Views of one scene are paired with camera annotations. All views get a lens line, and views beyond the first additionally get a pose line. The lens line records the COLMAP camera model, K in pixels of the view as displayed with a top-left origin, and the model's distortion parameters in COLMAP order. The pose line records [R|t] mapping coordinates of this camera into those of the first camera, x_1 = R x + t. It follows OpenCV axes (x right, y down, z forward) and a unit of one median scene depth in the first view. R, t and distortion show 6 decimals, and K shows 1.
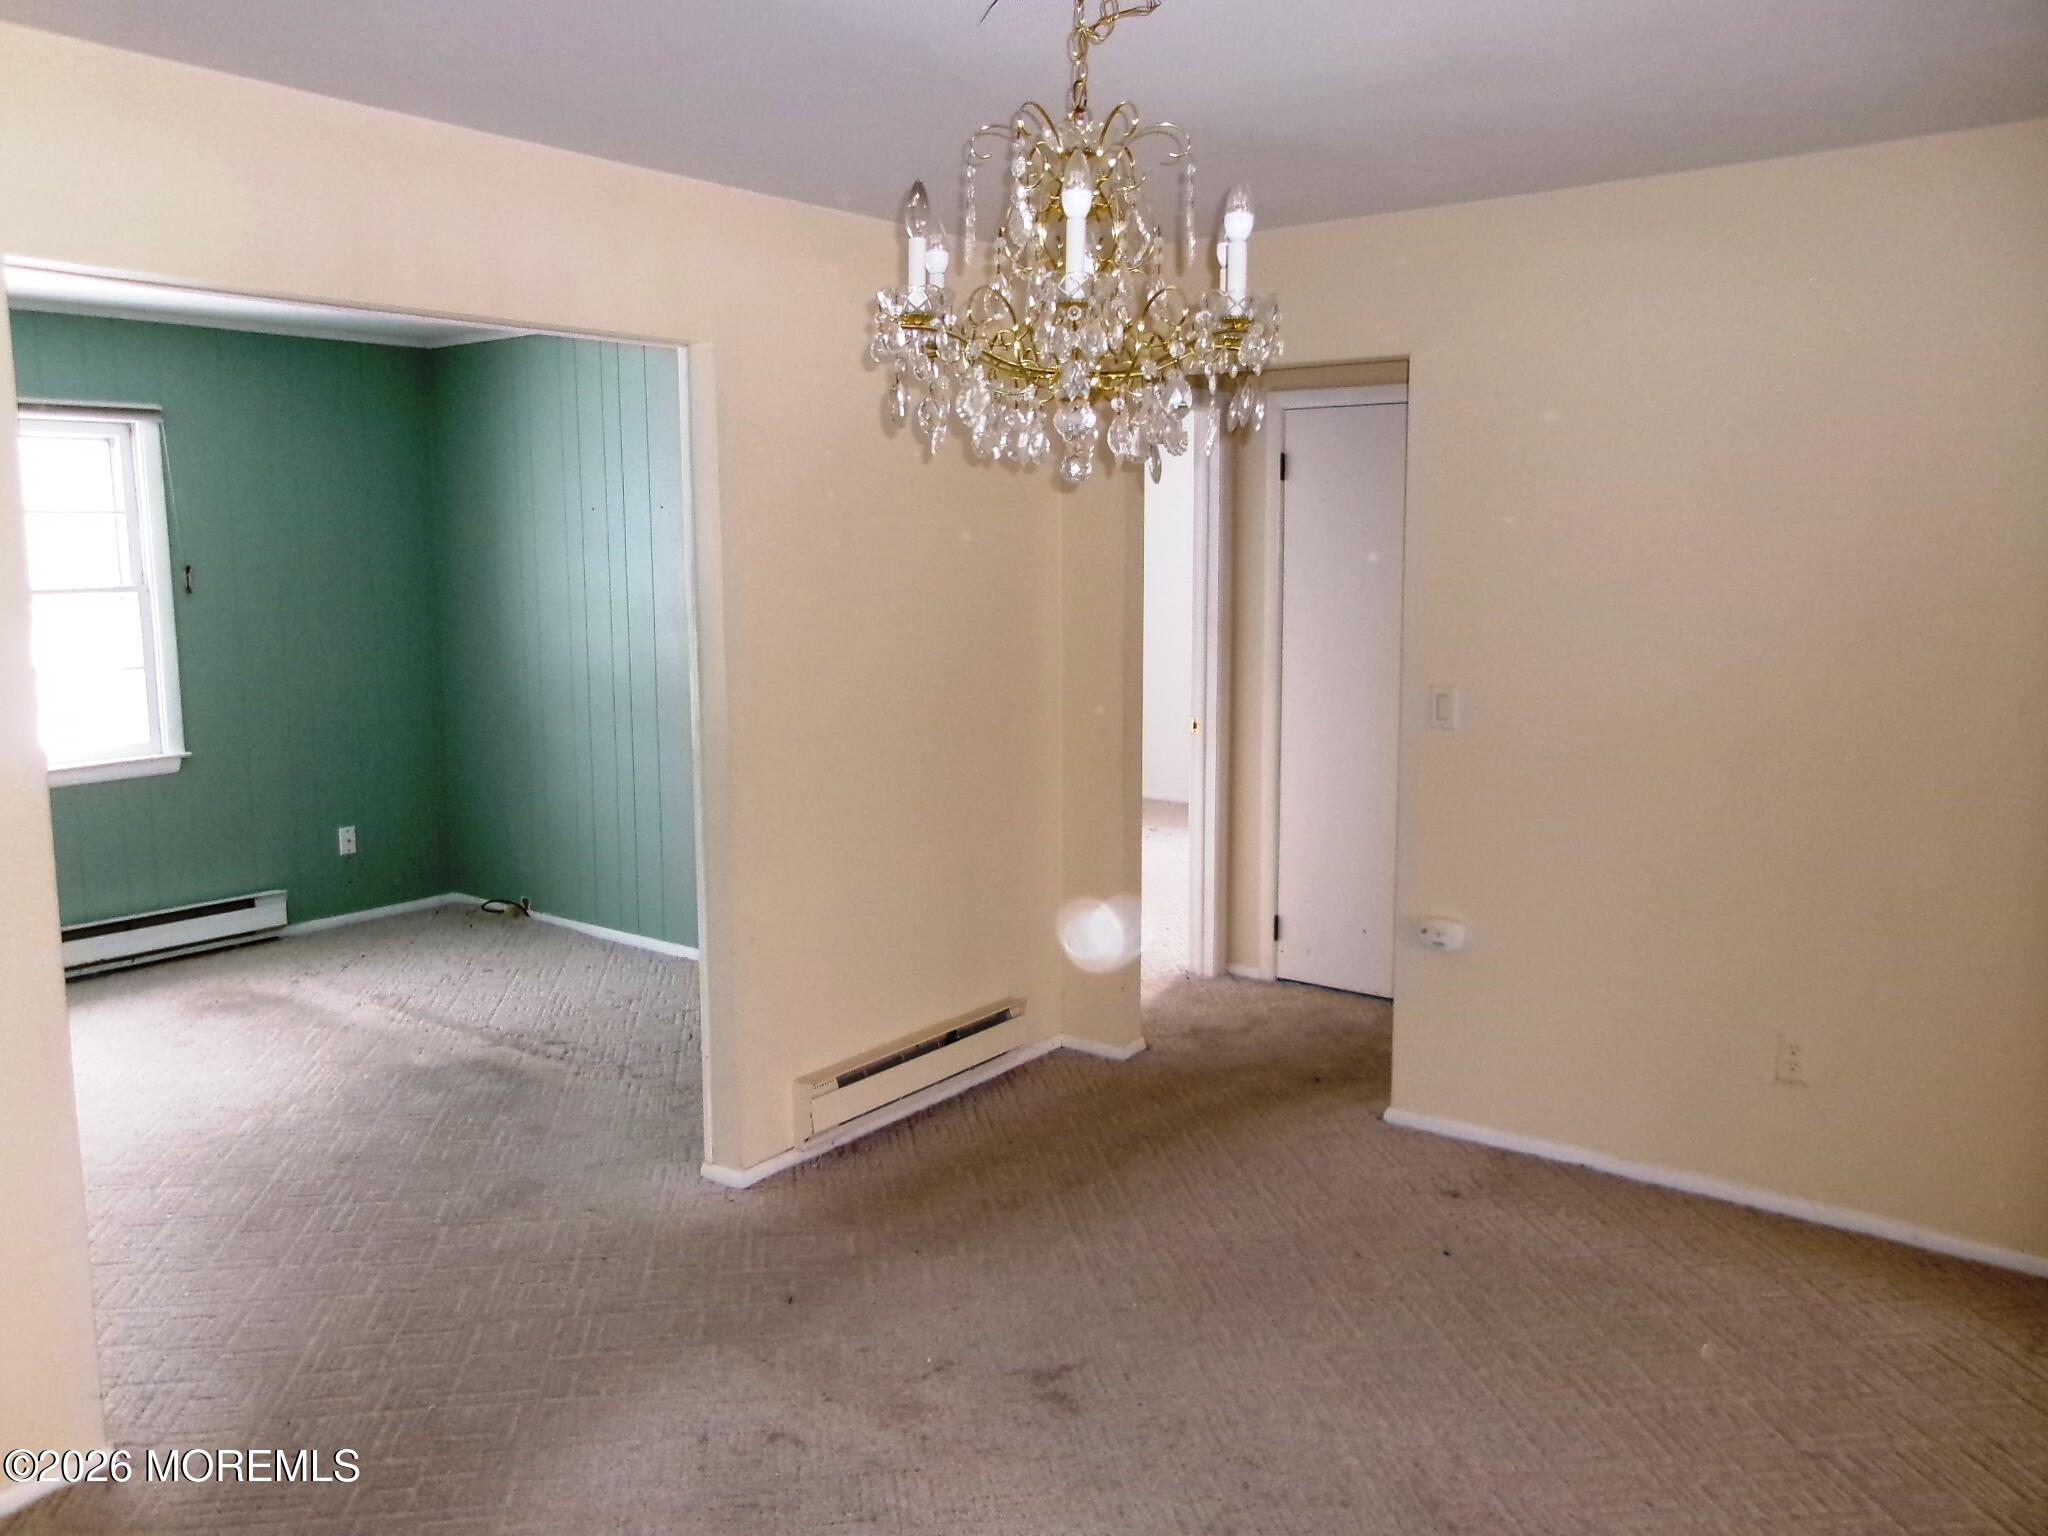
lens RADIAL K [[1569.0, 0, 1024.0], [0, 1569.0, 768.0], [0, 0, 1]] dist [-0.029327, 0.046379]
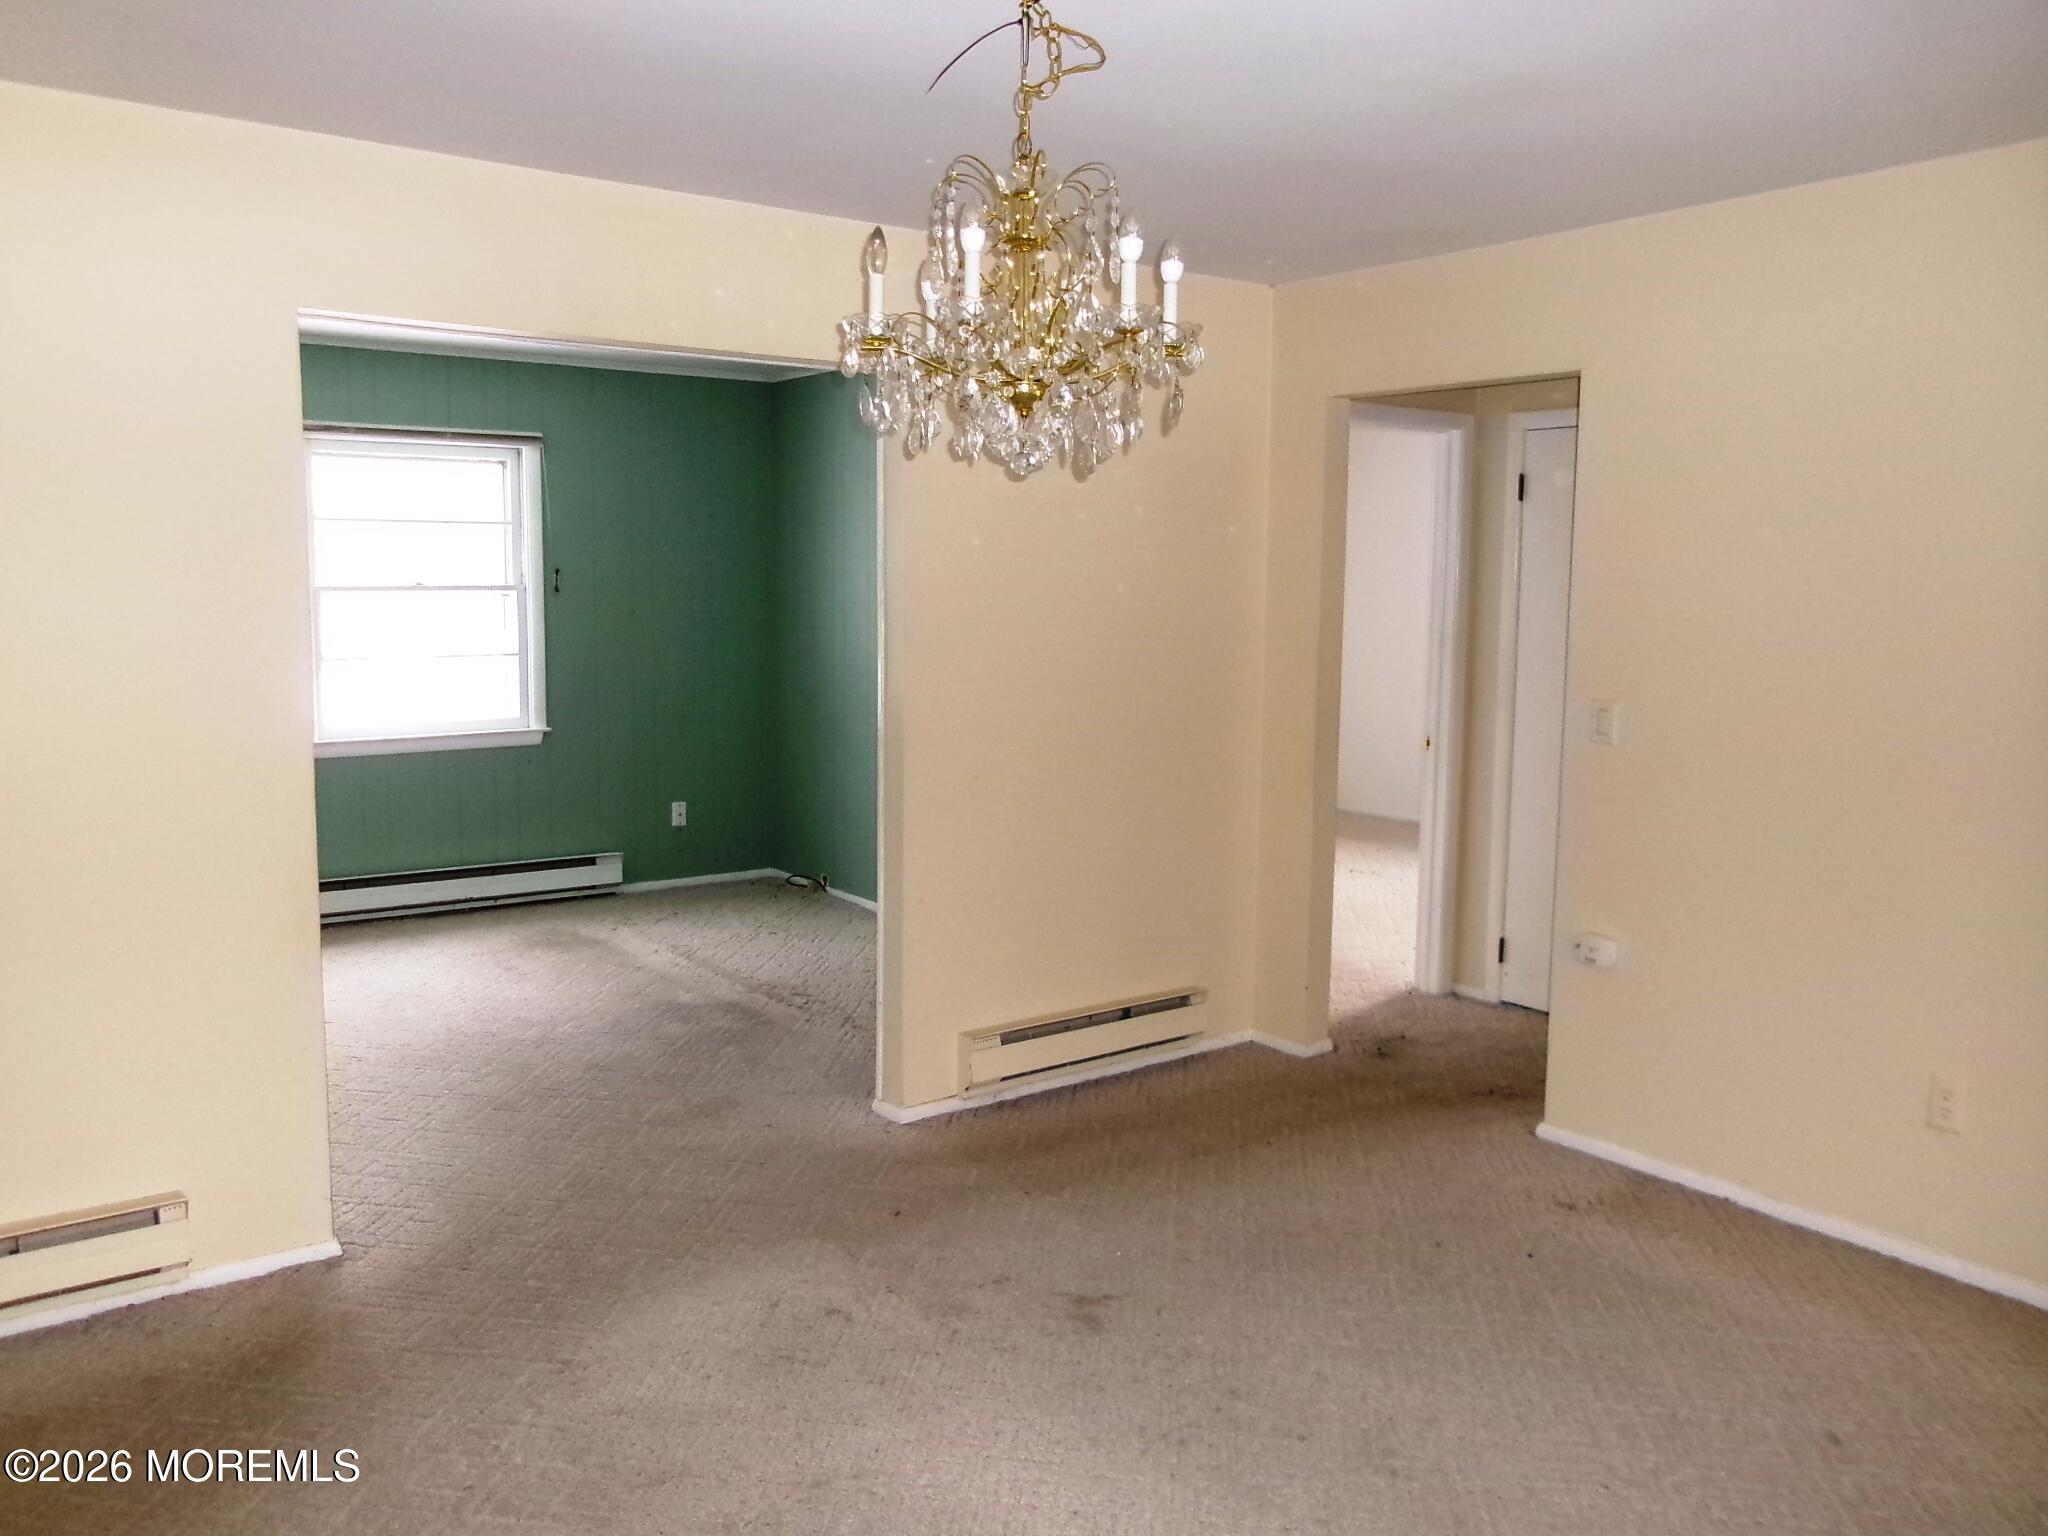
lens RADIAL K [[1569.0, 0, 1024.0], [0, 1569.0, 768.0], [0, 0, 1]] dist [-0.029327, 0.046379]
pose [[0.963386, 0.050224, -0.263371, 0.171558], [-0.056057, 0.998320, -0.014675, 0.025053], [0.262192, 0.028901, 0.964583, -0.055367]]
